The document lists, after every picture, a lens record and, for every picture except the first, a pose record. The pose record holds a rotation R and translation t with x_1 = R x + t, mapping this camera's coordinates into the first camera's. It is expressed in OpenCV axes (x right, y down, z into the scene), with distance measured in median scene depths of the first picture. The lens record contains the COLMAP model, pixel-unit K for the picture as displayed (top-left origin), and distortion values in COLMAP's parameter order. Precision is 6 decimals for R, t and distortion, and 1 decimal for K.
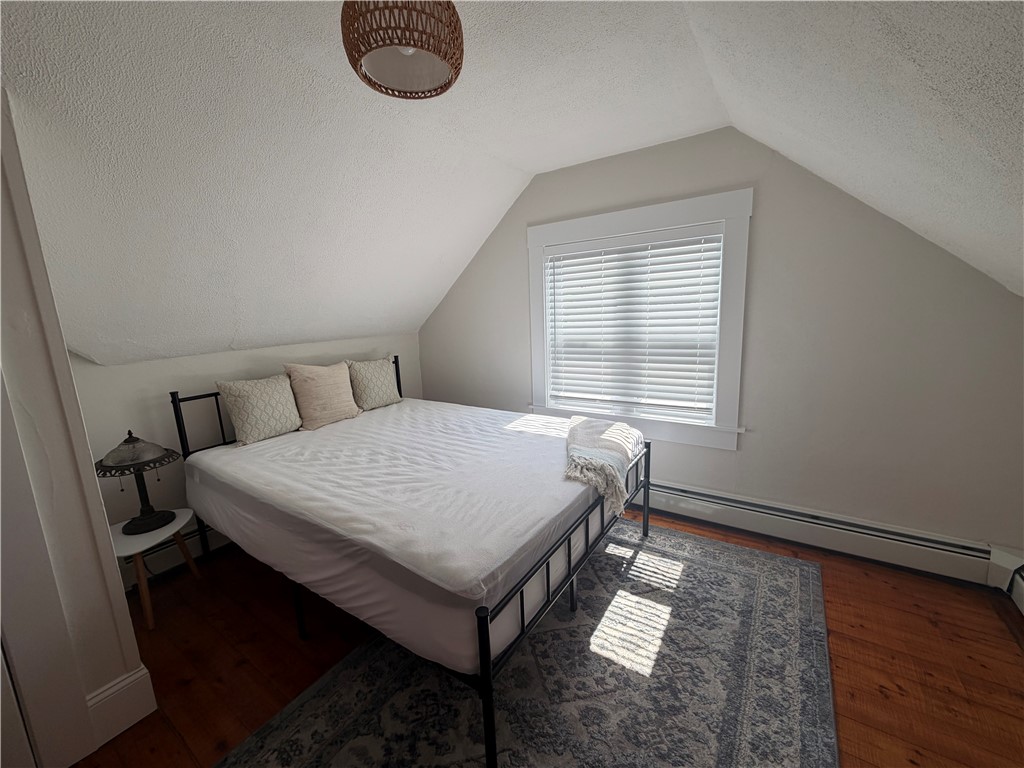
lens RADIAL K [[409.7, 0, 511.4], [0, 409.7, 382.8], [0, 0, 1]] dist [0.001628, -0.000324]
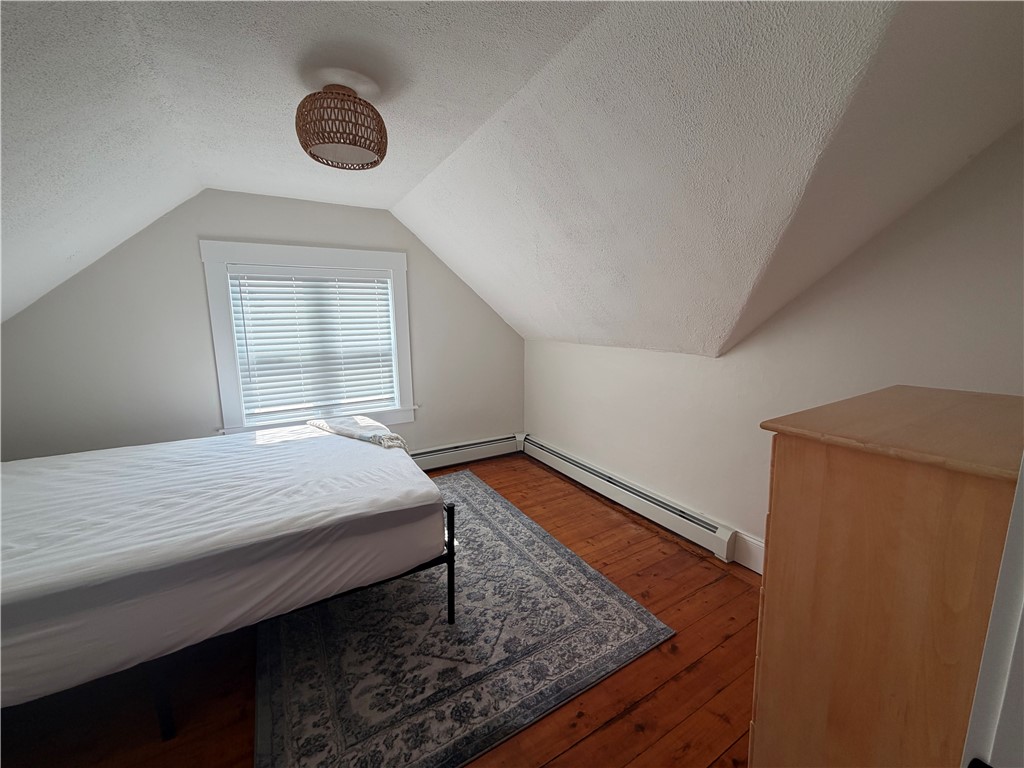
lens RADIAL K [[409.7, 0, 511.2], [0, 409.7, 382.8], [0, 0, 1]] dist [0.001628, -0.000324]
pose [[0.428910, -0.106530, 0.897044, -0.720979], [0.152867, 0.987260, 0.044153, 0.014109], [-0.890319, 0.118190, 0.439730, -0.007550]]
